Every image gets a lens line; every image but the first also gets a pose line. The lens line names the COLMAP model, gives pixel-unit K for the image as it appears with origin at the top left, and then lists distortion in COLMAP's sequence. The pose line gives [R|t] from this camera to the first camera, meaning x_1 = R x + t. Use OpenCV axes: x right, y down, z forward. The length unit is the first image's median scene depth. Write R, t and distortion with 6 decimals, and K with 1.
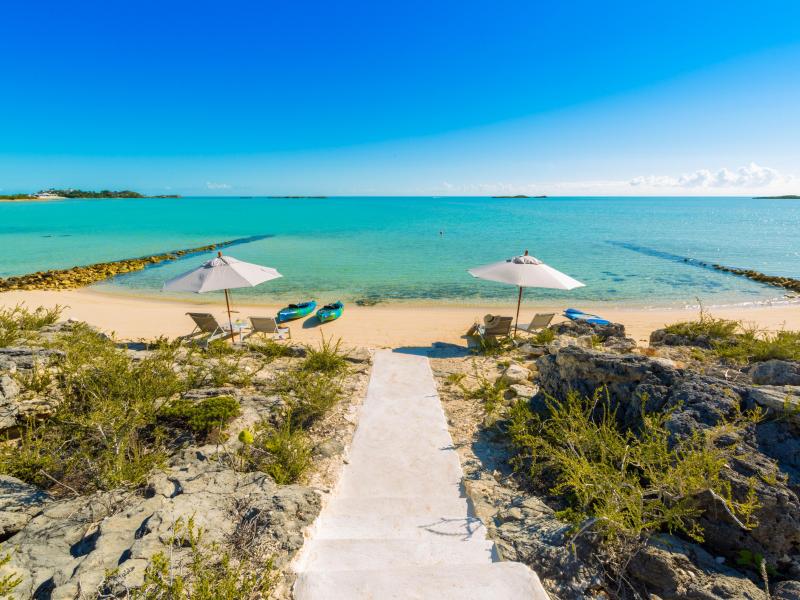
lens RADIAL K [[392.6, 0, 400.0], [0, 392.6, 300.0], [0, 0, 1]] dist [0.000324, -0.000167]
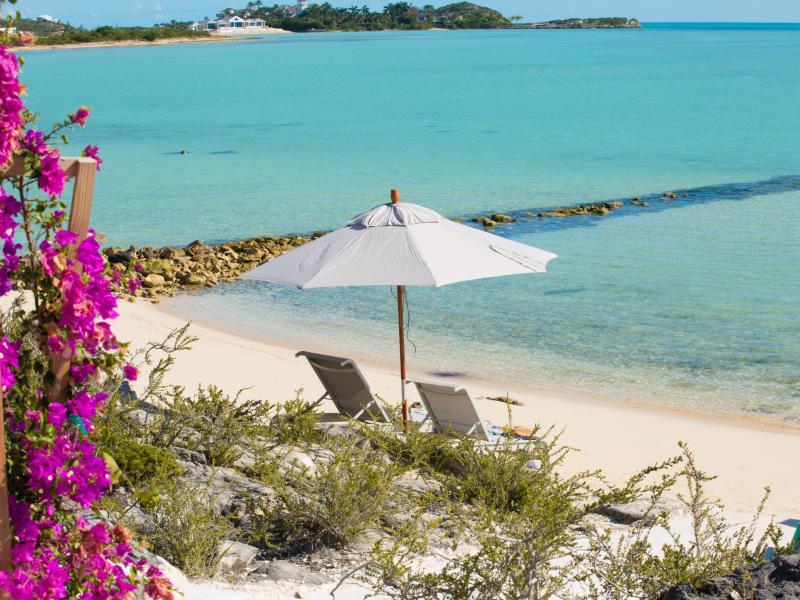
lens RADIAL K [[2171.3, 0, 400.0], [0, 2171.3, 300.0], [0, 0, 1]] dist [-0.541545, 0.135283]
pose [[0.772452, 0.068039, -0.631418, 0.479811], [-0.142139, 0.987544, -0.067474, 0.065105], [0.618962, 0.141870, 0.772502, -0.305934]]
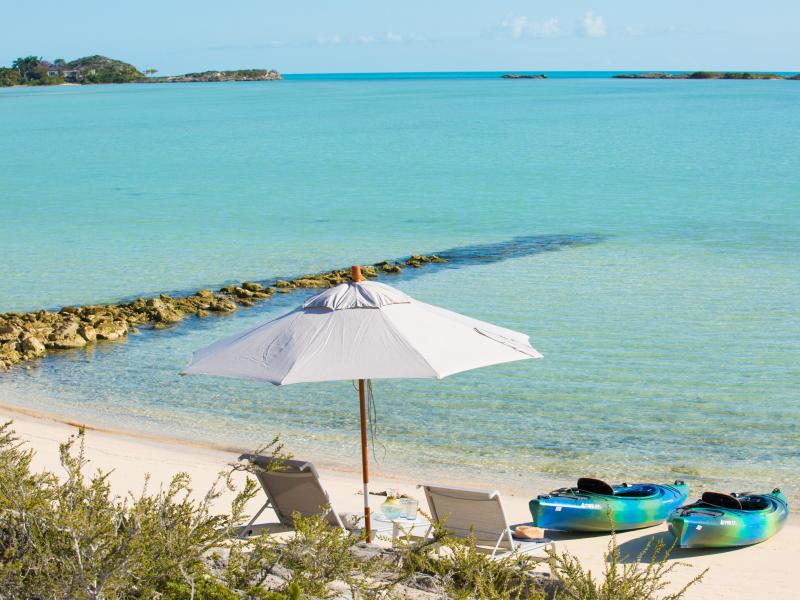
lens RADIAL K [[2171.3, 0, 400.0], [0, 2171.3, 300.0], [0, 0, 1]] dist [-0.541545, 0.135283]
pose [[0.904251, 0.036587, -0.425431, 0.182231], [-0.097406, 0.987728, -0.122090, 0.065746], [0.415743, 0.151839, 0.896718, -0.312506]]
